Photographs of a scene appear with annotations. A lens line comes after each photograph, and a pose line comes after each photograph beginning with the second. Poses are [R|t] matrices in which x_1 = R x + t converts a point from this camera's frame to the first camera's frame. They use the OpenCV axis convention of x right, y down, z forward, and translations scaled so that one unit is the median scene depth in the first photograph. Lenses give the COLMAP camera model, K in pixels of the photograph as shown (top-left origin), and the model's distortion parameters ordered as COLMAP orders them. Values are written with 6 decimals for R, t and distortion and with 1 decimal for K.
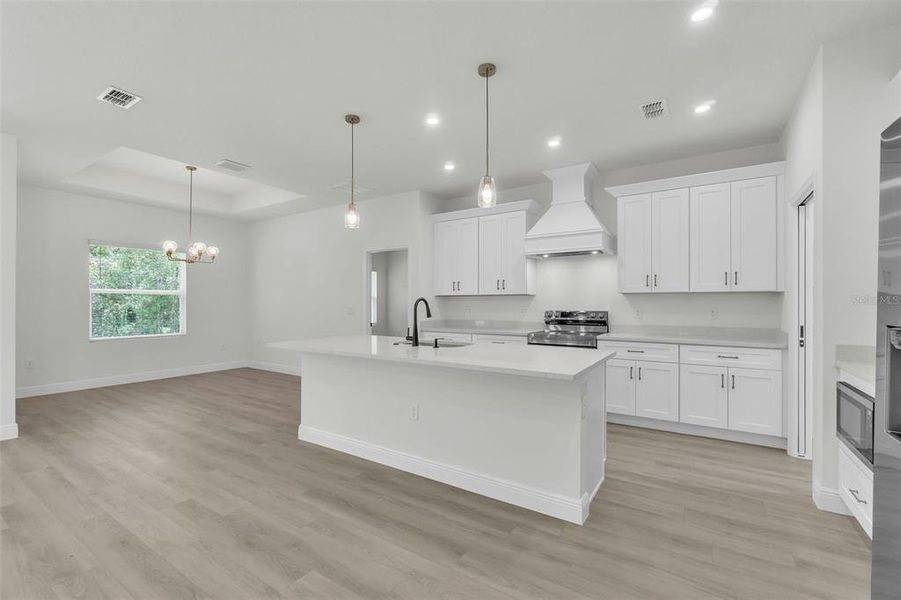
lens RADIAL K [[393.7, 0, 445.6], [0, 393.7, 297.5], [0, 0, 1]] dist [-0.000619, -0.000038]
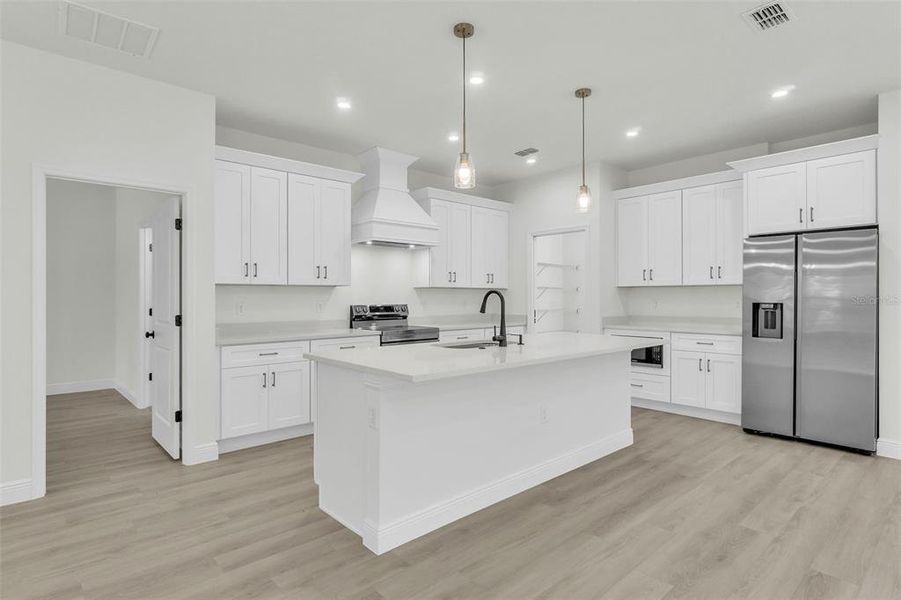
lens RADIAL K [[478.3, 0, 446.9], [0, 478.3, 296.7], [0, 0, 1]] dist [0.001117, 0.000046]
pose [[0.240492, -0.000736, 0.970651, -1.099284], [-0.012265, 0.999918, 0.003797, 0.012214], [-0.970574, -0.012818, 0.240463, 0.861766]]
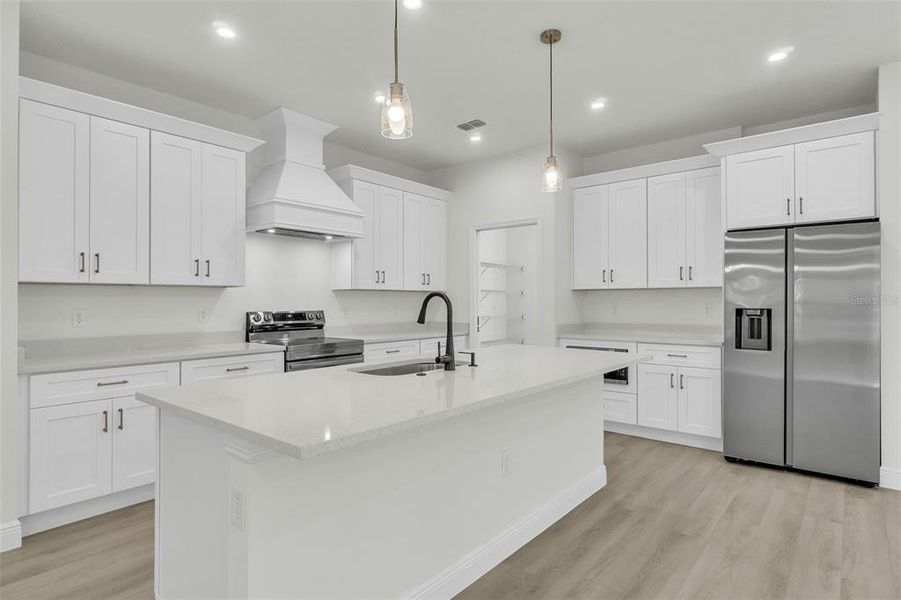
lens RADIAL K [[490.2, 0, 447.4], [0, 490.2, 299.1], [0, 0, 1]] dist [0.004094, 0.000718]
pose [[0.098974, 0.003364, 0.995084, -0.826493], [-0.013114, 0.999912, -0.002076, 0.013219], [-0.995004, -0.012844, 0.099009, 0.920514]]
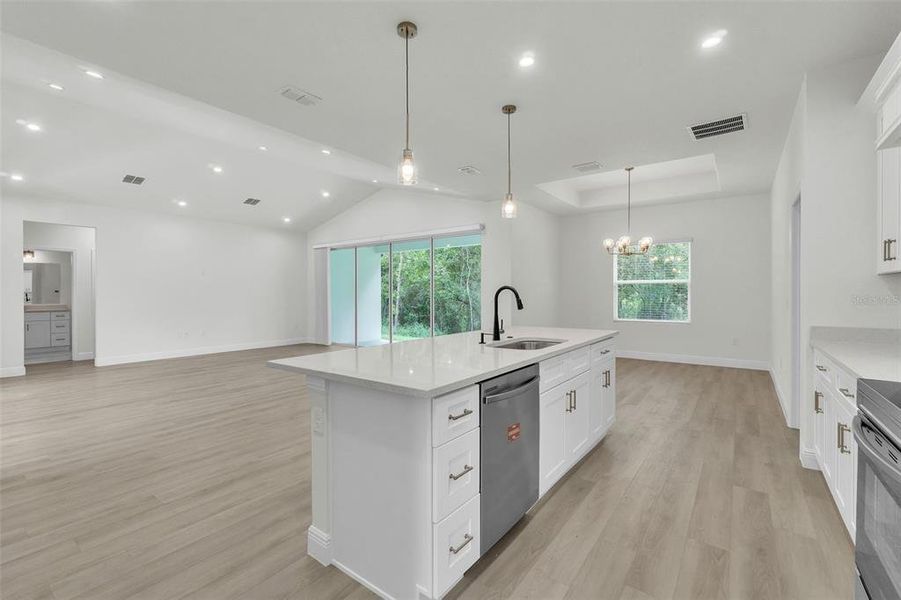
lens RADIAL K [[393.7, 0, 445.6], [0, 393.7, 297.5], [0, 0, 1]] dist [-0.000619, -0.000038]
pose [[-0.062092, 0.015081, -0.997956, 0.807387], [0.016852, 0.999759, 0.014060, 0.010865], [0.997928, -0.015944, -0.062332, 0.933483]]
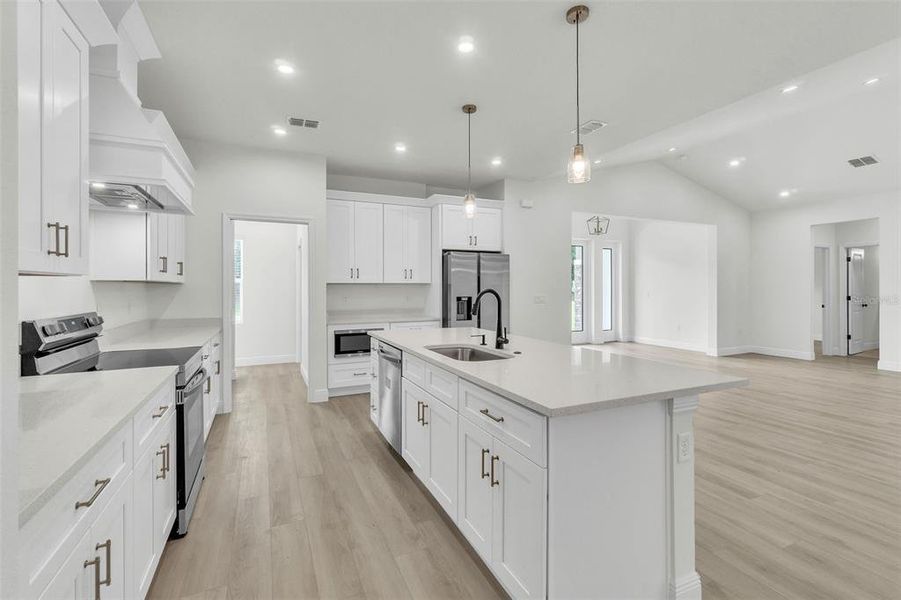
lens RADIAL K [[402.8, 0, 448.7], [0, 402.8, 288.6], [0, 0, 1]] dist [-0.000613, 0.000136]
pose [[-0.850828, 0.000188, 0.525444, -0.420467], [-0.006224, 0.999926, -0.010436, 0.007626], [-0.525408, -0.012150, -0.850764, 1.744452]]
